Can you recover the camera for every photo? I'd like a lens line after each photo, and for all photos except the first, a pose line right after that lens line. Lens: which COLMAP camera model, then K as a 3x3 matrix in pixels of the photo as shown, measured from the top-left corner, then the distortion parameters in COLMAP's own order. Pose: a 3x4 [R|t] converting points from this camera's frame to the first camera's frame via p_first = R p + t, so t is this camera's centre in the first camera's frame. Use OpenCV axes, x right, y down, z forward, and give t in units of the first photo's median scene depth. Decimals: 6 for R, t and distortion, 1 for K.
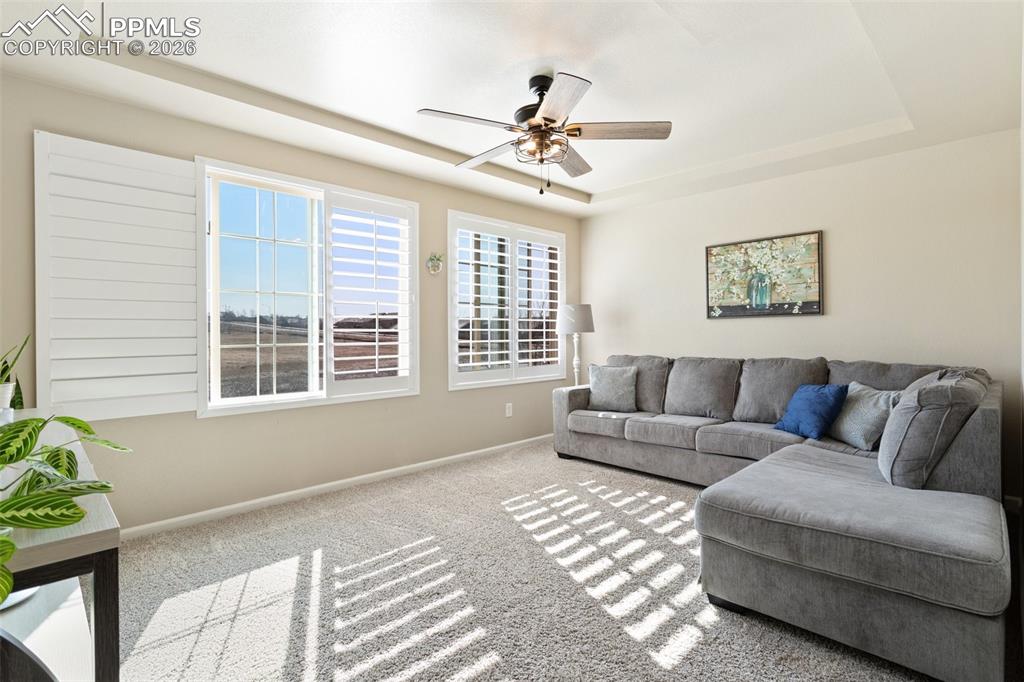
lens RADIAL K [[483.9, 0, 514.2], [0, 483.9, 336.1], [0, 0, 1]] dist [0.003599, 0.000648]
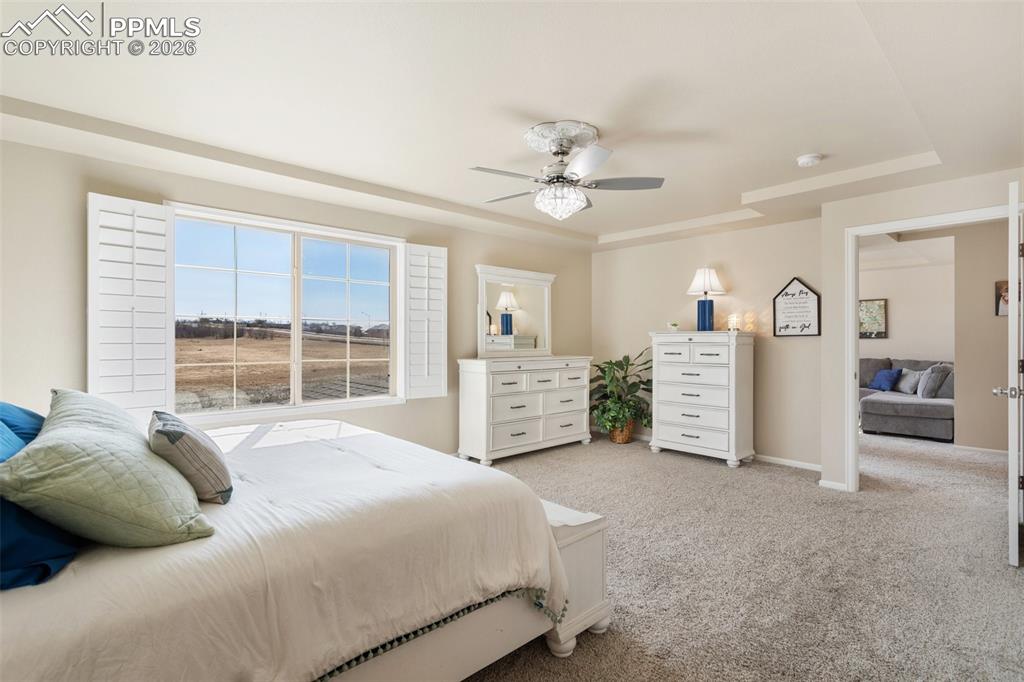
lens RADIAL K [[498.6, 0, 512.0], [0, 498.6, 341.0], [0, 0, 1]] dist [-0.001023, 0.000185]
pose [[0.999965, 0.007438, -0.003771, -1.015430], [-0.007464, 0.999948, -0.006912, -0.004455], [0.003719, 0.006940, 0.999969, -1.211829]]
